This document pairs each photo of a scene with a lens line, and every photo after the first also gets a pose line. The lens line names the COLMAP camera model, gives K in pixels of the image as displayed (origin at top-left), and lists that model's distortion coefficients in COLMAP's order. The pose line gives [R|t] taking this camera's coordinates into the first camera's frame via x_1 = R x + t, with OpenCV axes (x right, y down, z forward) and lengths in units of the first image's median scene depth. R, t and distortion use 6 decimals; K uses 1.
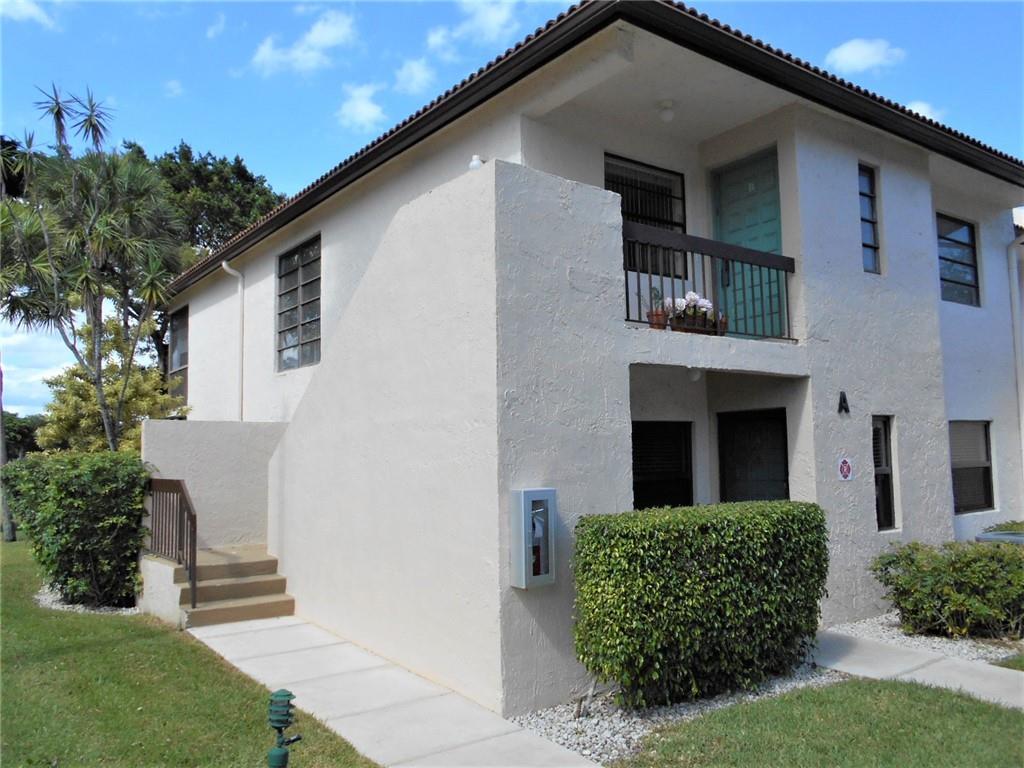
lens RADIAL K [[799.1, 0, 512.0], [0, 799.1, 384.0], [0, 0, 1]] dist [-0.008912, 0.002116]
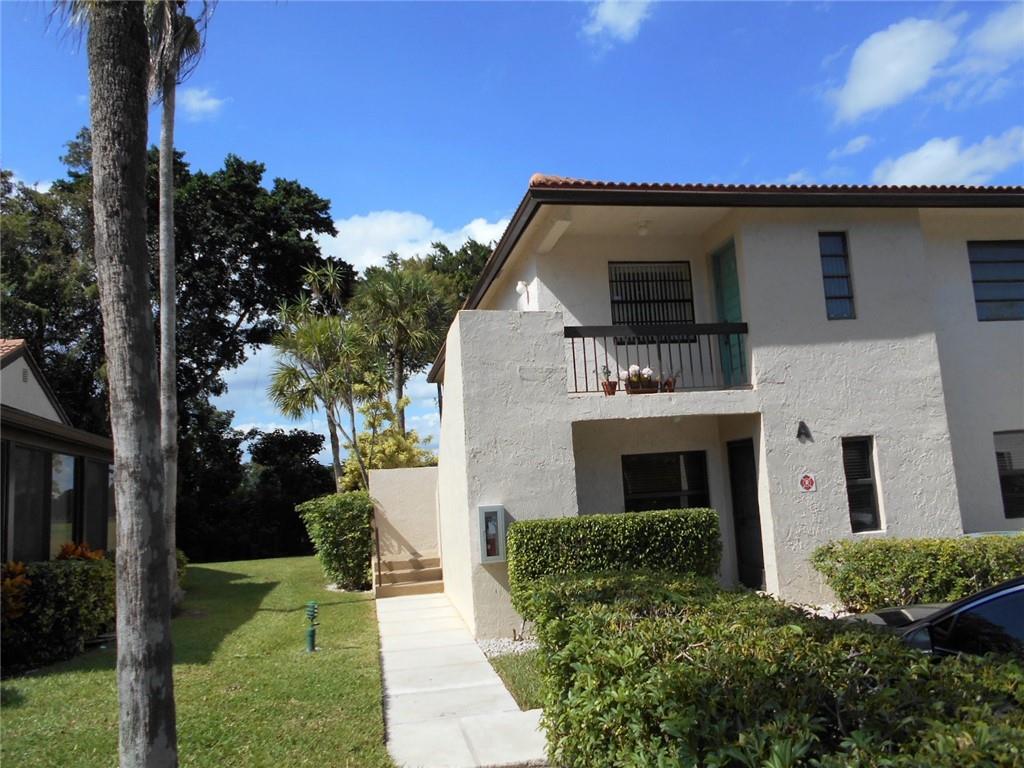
lens RADIAL K [[799.1, 0, 512.0], [0, 799.1, 384.0], [0, 0, 1]] dist [-0.008912, 0.002116]
pose [[0.898933, -0.097065, -0.427198, 0.555329], [0.082811, 0.995214, -0.051871, -0.021573], [0.430188, 0.011252, 0.902669, -0.342166]]
